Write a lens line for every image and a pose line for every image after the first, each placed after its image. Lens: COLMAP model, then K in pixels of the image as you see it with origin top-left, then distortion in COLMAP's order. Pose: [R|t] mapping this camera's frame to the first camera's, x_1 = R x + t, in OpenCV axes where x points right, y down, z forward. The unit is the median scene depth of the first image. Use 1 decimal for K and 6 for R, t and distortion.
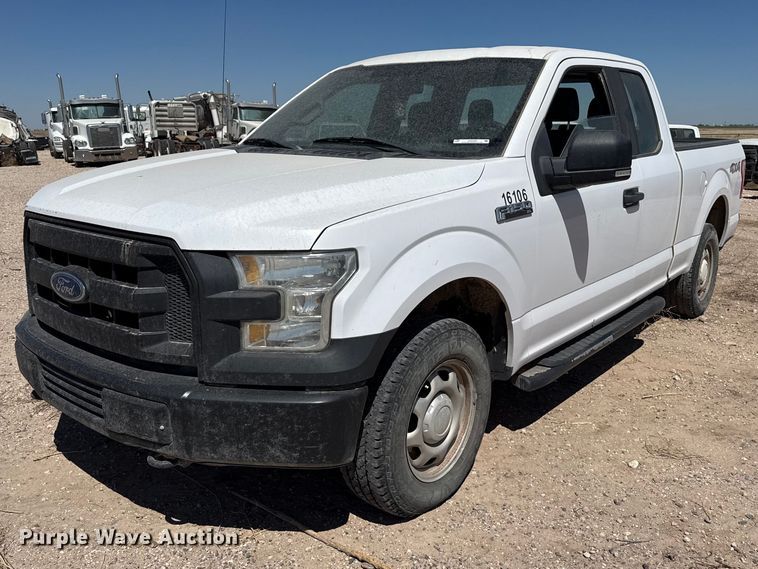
lens RADIAL K [[674.8, 0, 376.7], [0, 674.8, 290.1], [0, 0, 1]] dist [0.002297, 0.017222]
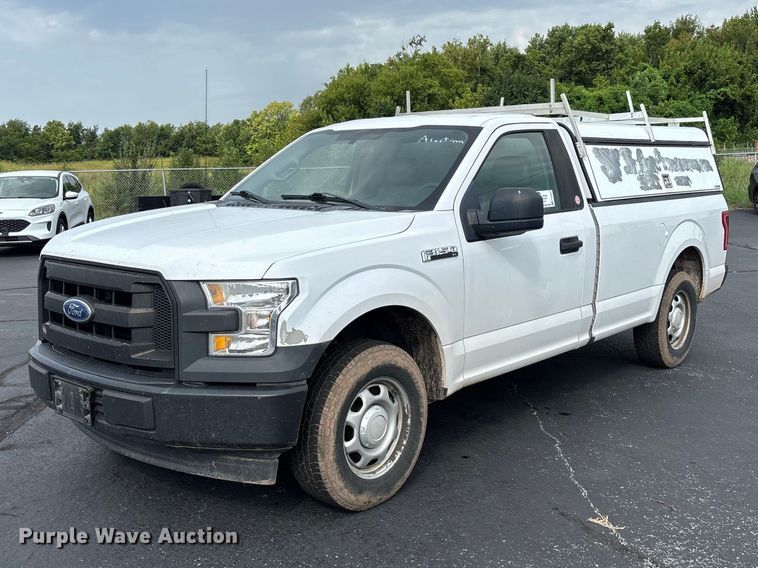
lens RADIAL K [[873.6, 0, 382.2], [0, 873.6, 288.7], [0, 0, 1]] dist [0.053922, 0.000000]
pose [[0.998999, -0.000653, -0.044728, 0.167147], [-0.004192, 0.994127, -0.108139, 0.113090], [0.044536, 0.108218, 0.993129, -0.541354]]
